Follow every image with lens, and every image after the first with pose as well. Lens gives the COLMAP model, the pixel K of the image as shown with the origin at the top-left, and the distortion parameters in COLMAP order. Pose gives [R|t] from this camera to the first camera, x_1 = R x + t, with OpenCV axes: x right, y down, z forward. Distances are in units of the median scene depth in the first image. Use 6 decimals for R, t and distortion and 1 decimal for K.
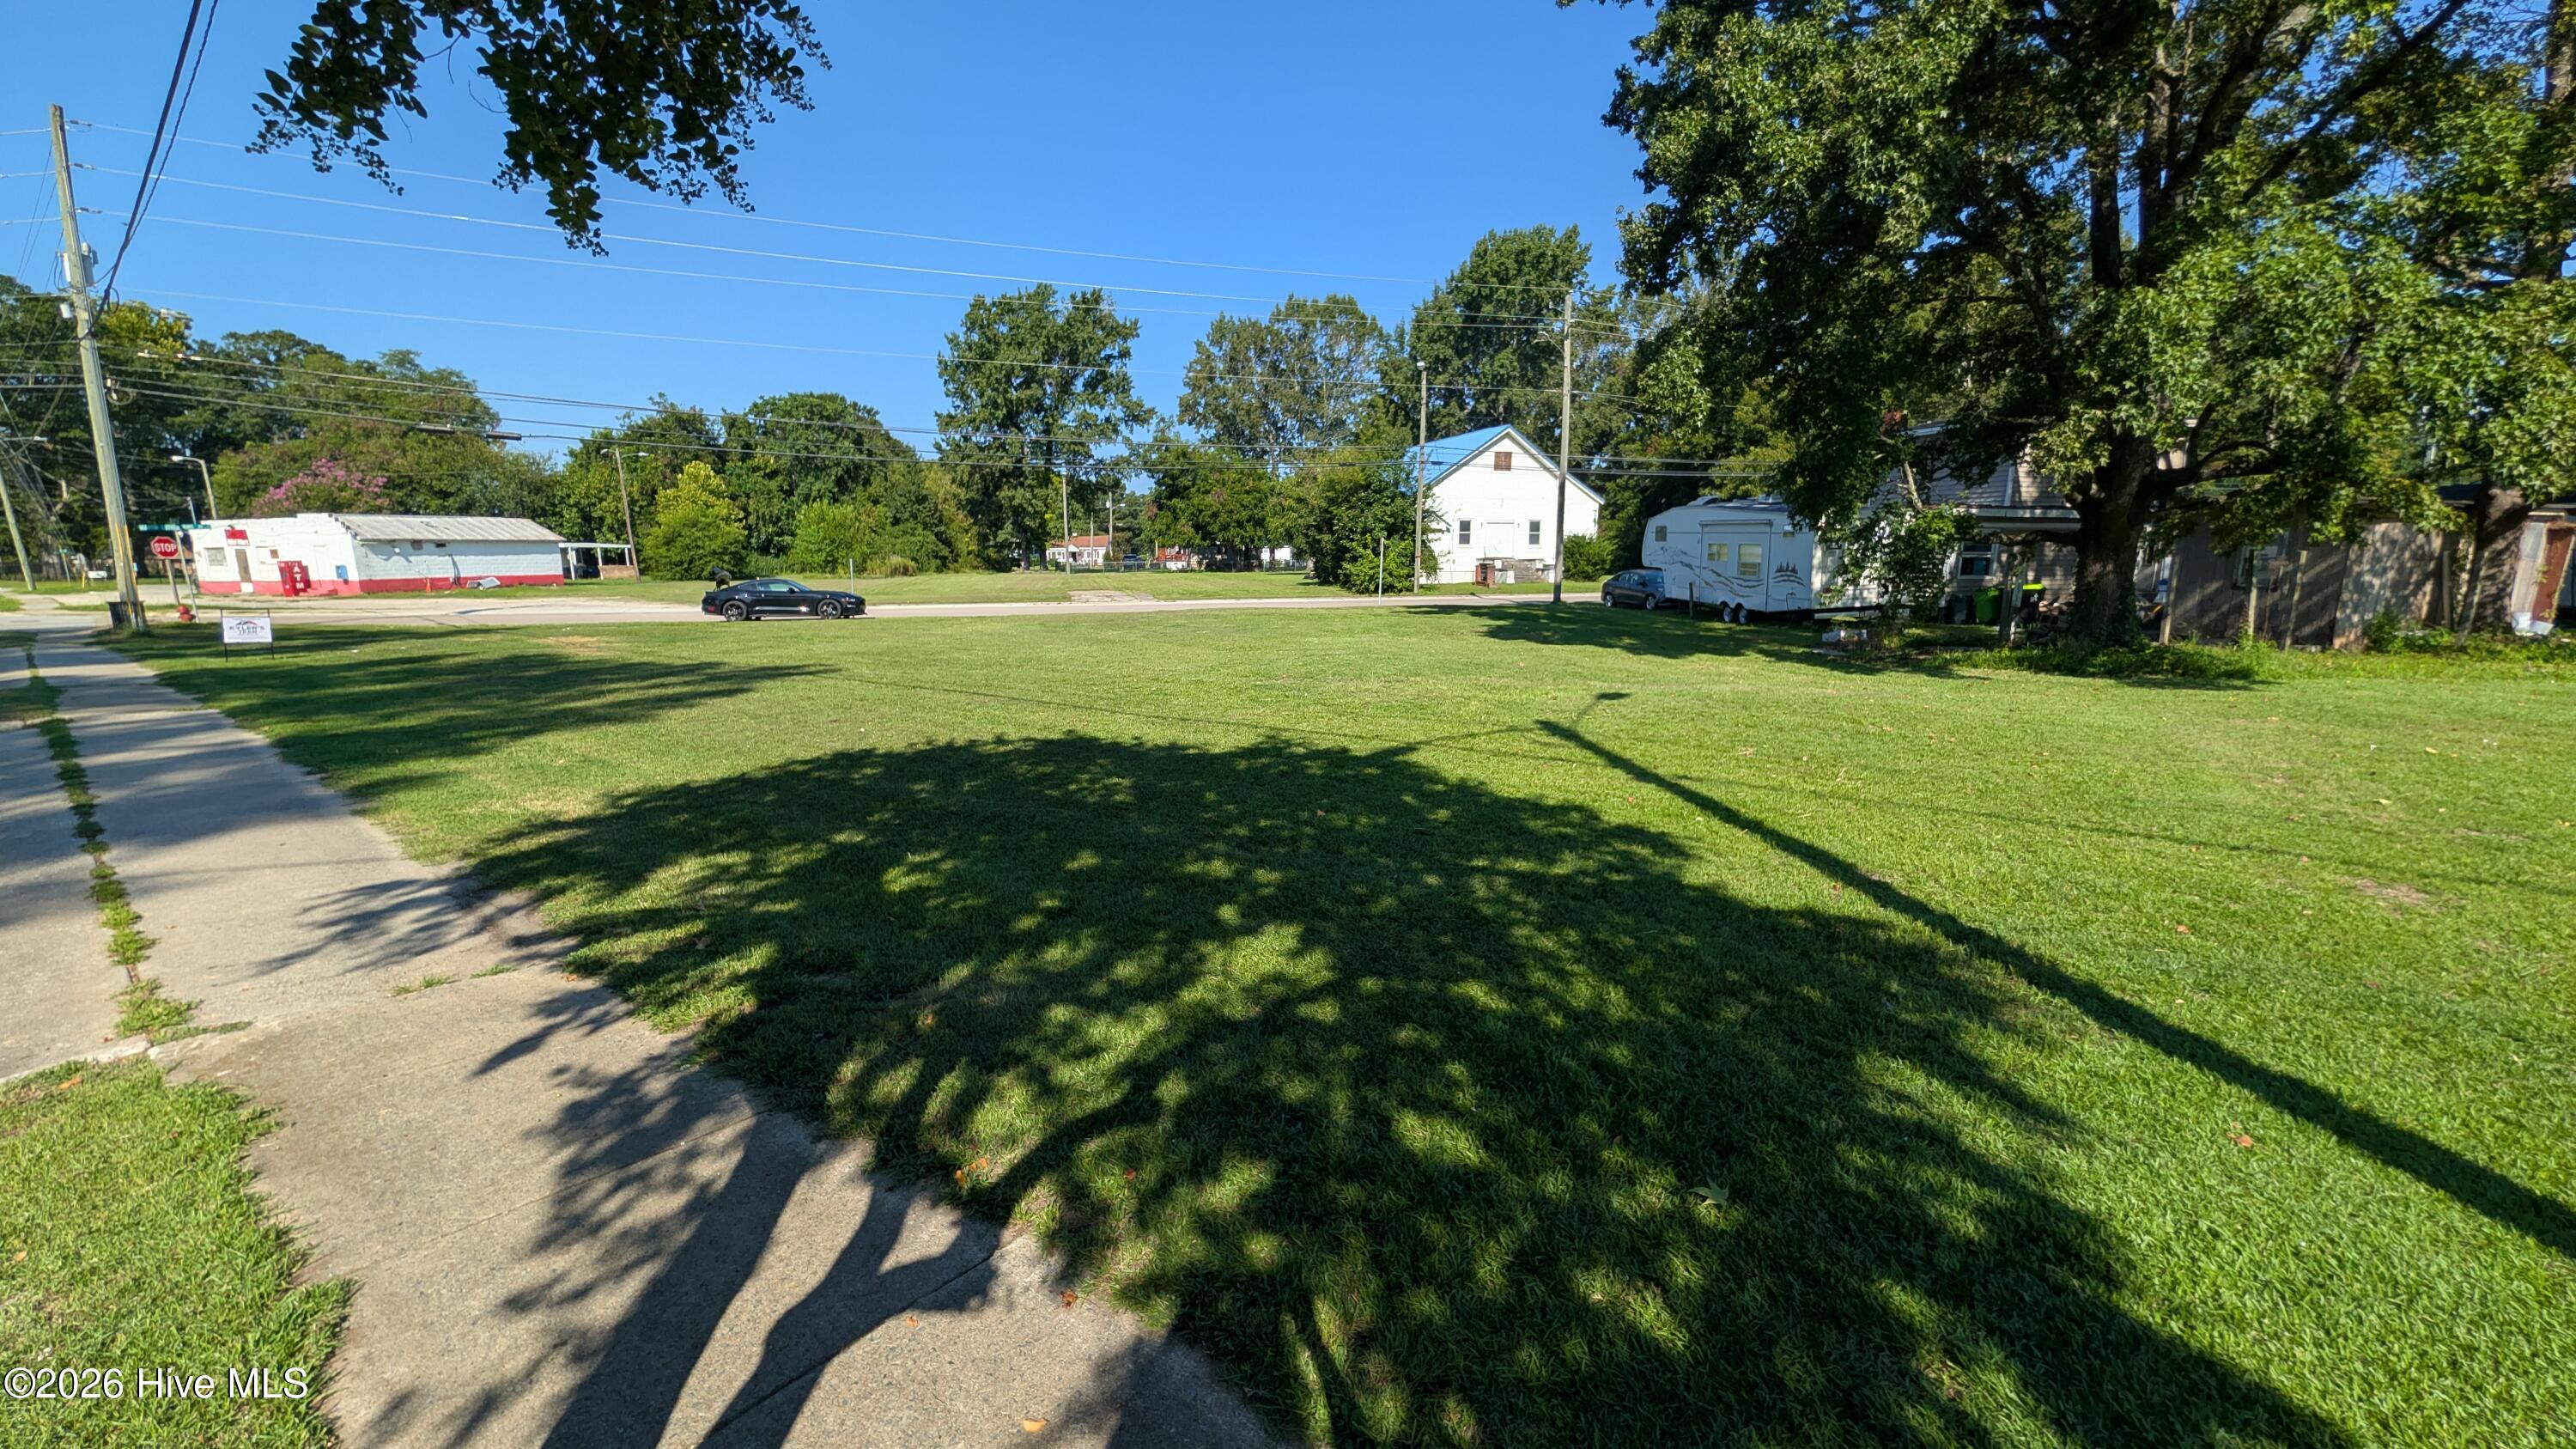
lens RADIAL K [[976.2, 0, 1288.4], [0, 976.2, 732.7], [0, 0, 1]] dist [-0.001151, -0.000314]
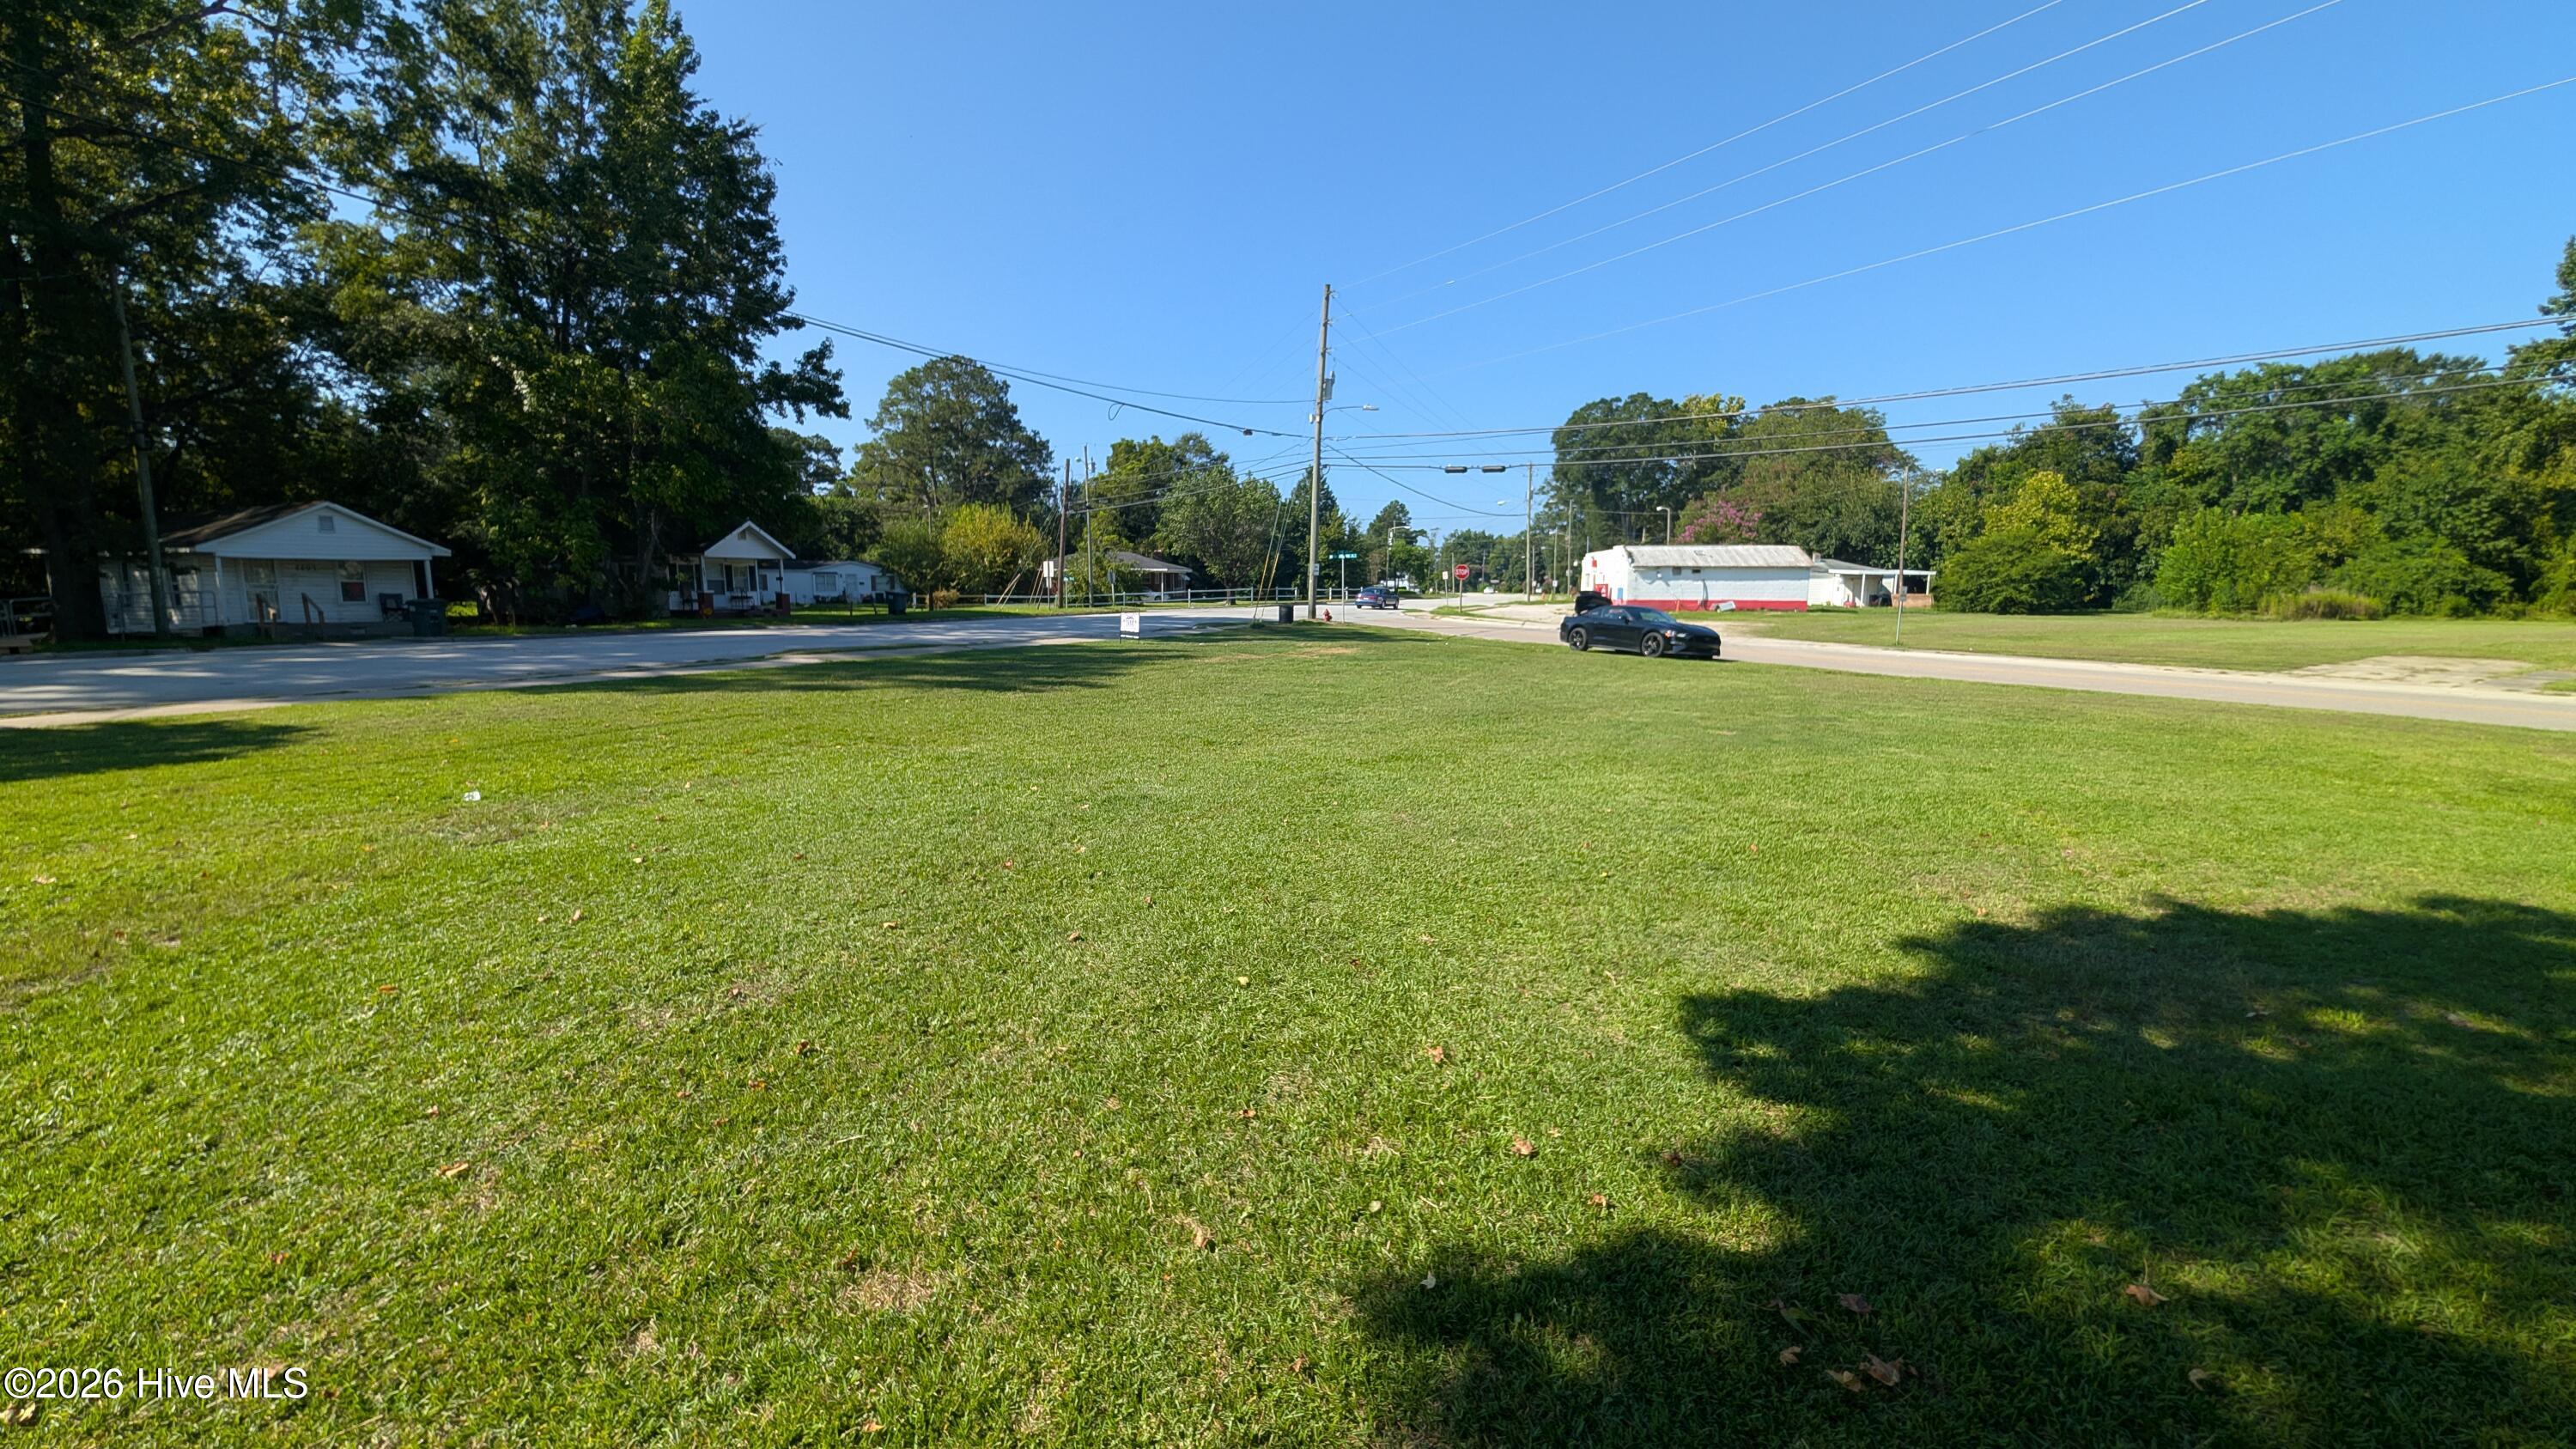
lens RADIAL K [[976.2, 0, 1288.4], [0, 976.2, 732.7], [0, 0, 1]] dist [-0.001151, -0.000314]
pose [[0.215098, 0.154917, -0.964227, 0.438301], [-0.184610, 0.975987, 0.115624, -0.175411], [0.958985, 0.153135, 0.238532, 1.005616]]
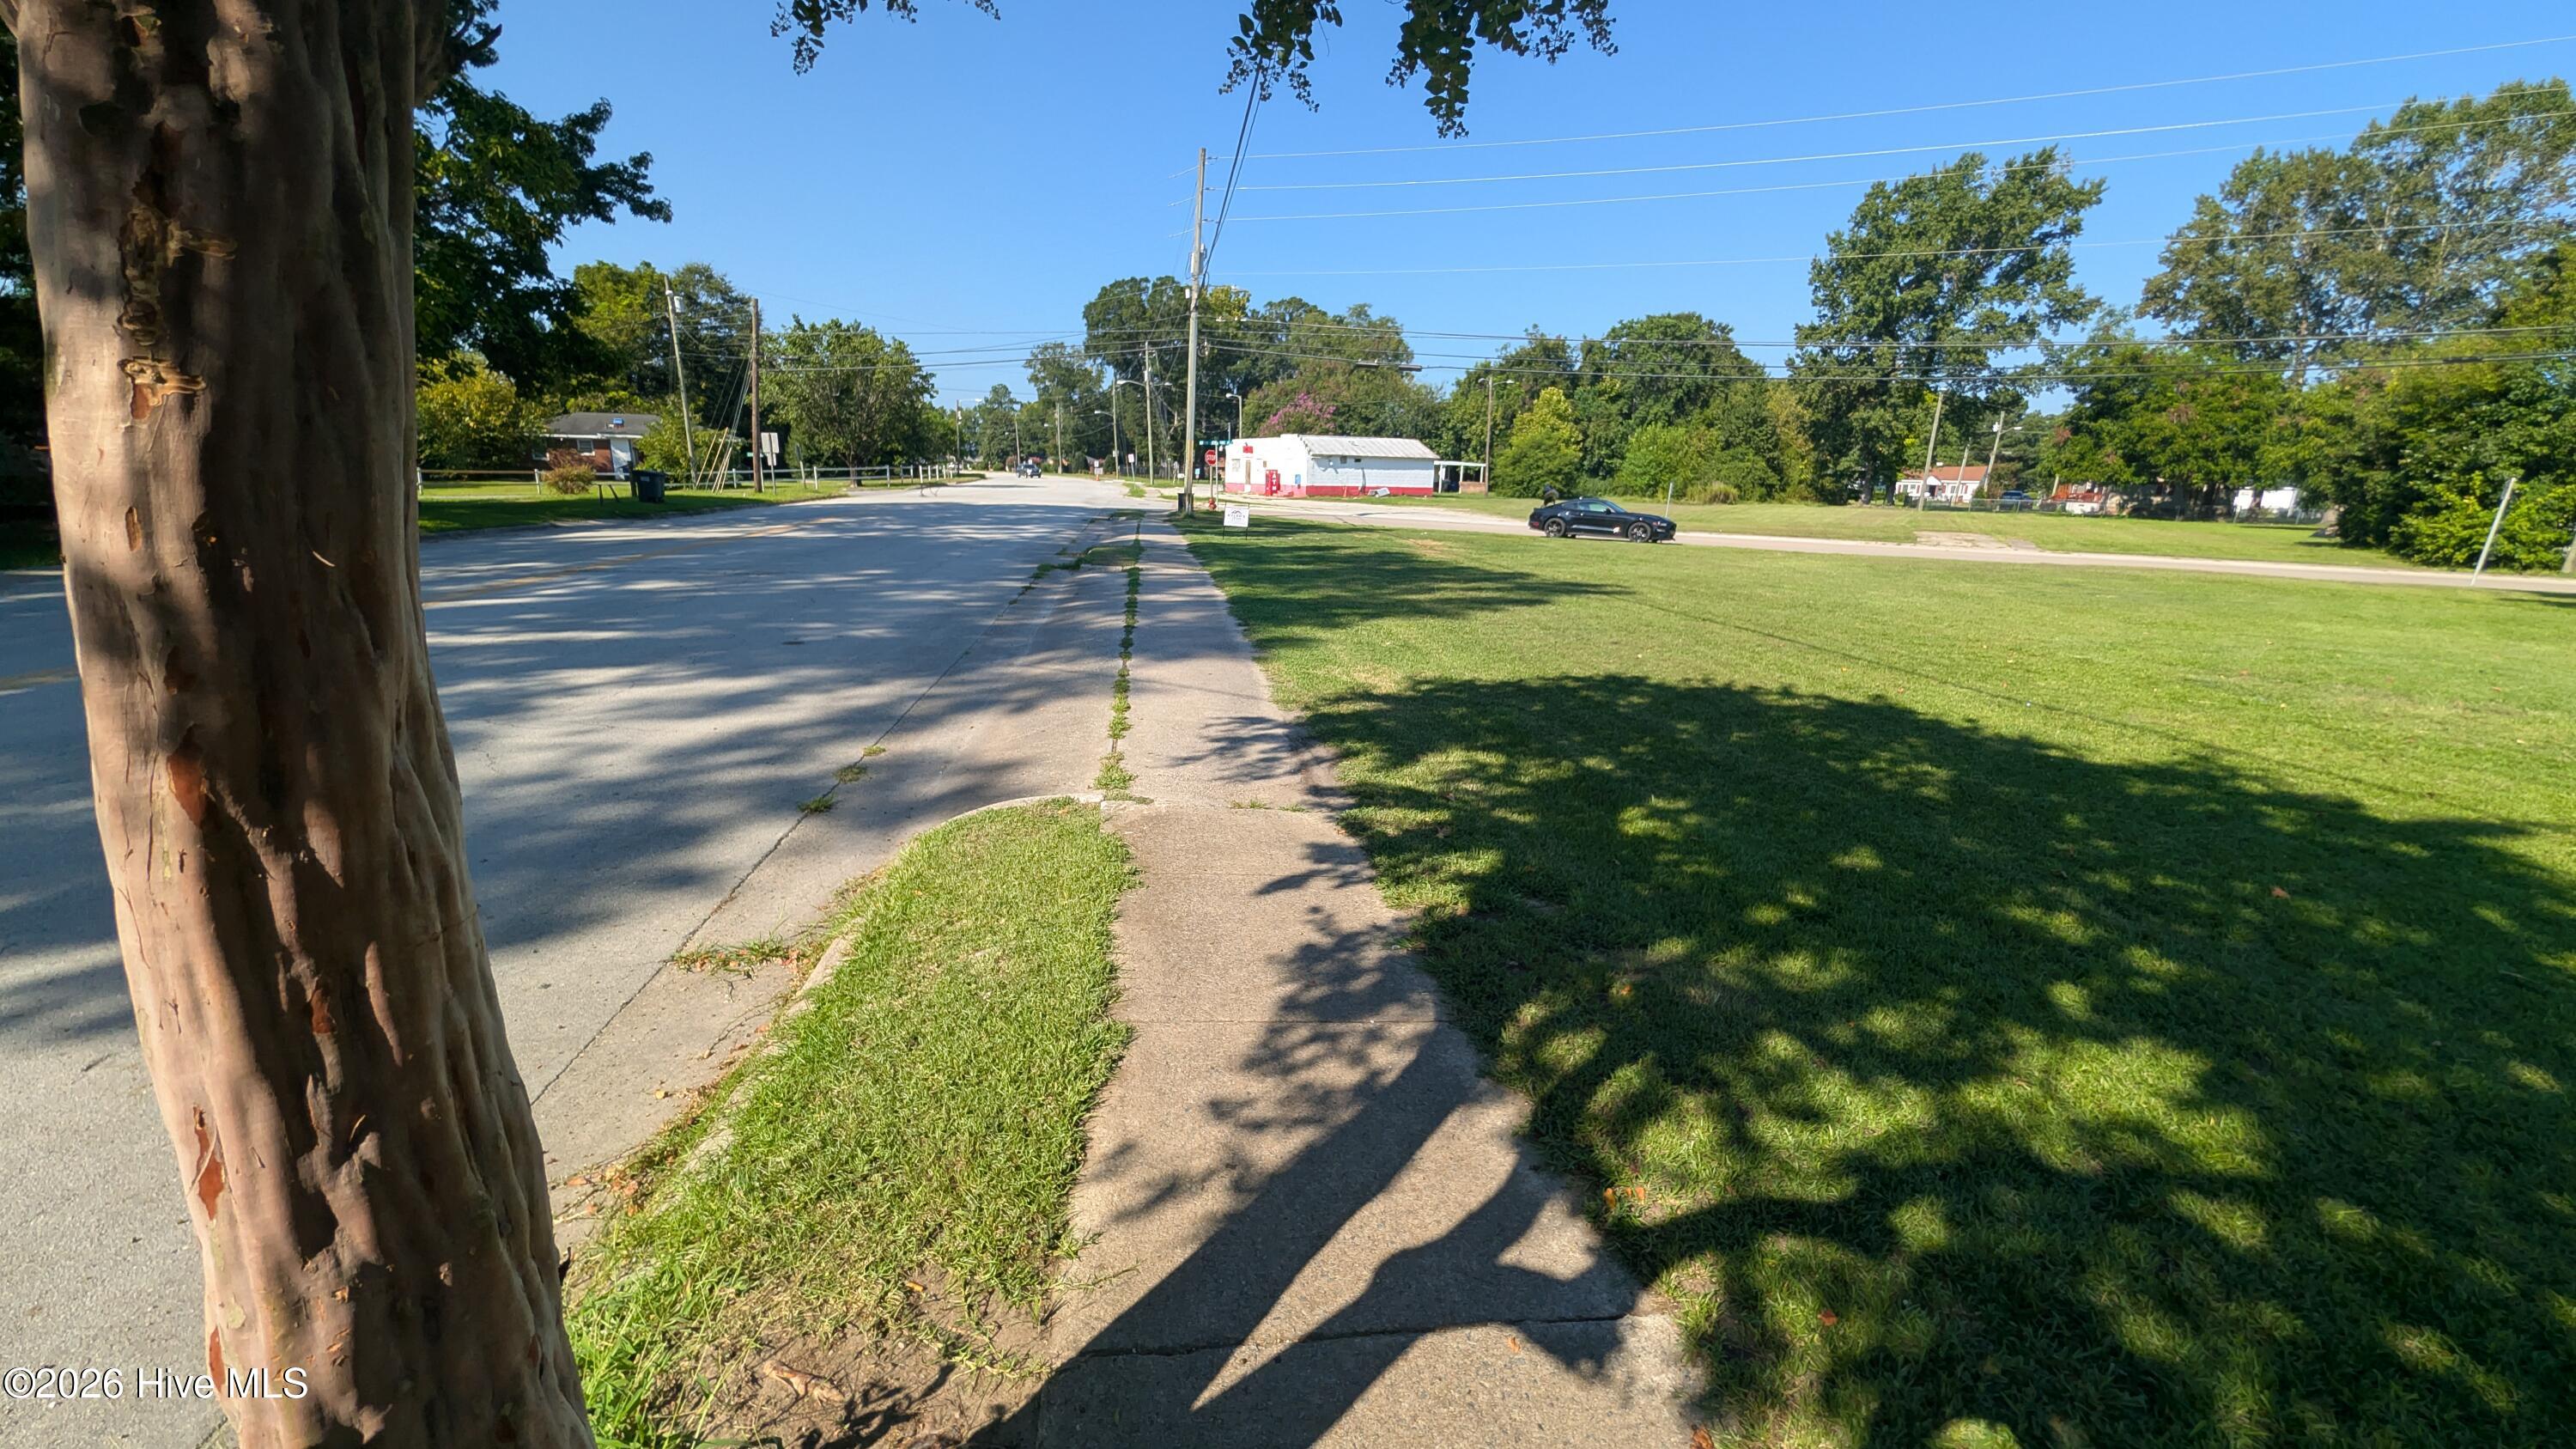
lens RADIAL K [[976.2, 0, 1288.4], [0, 976.2, 732.7], [0, 0, 1]] dist [-0.001151, -0.000314]
pose [[0.708586, 0.206521, -0.674725, -0.017616], [-0.158389, 0.978362, 0.133121, -0.002908], [0.687618, 0.012541, 0.725964, 0.072499]]
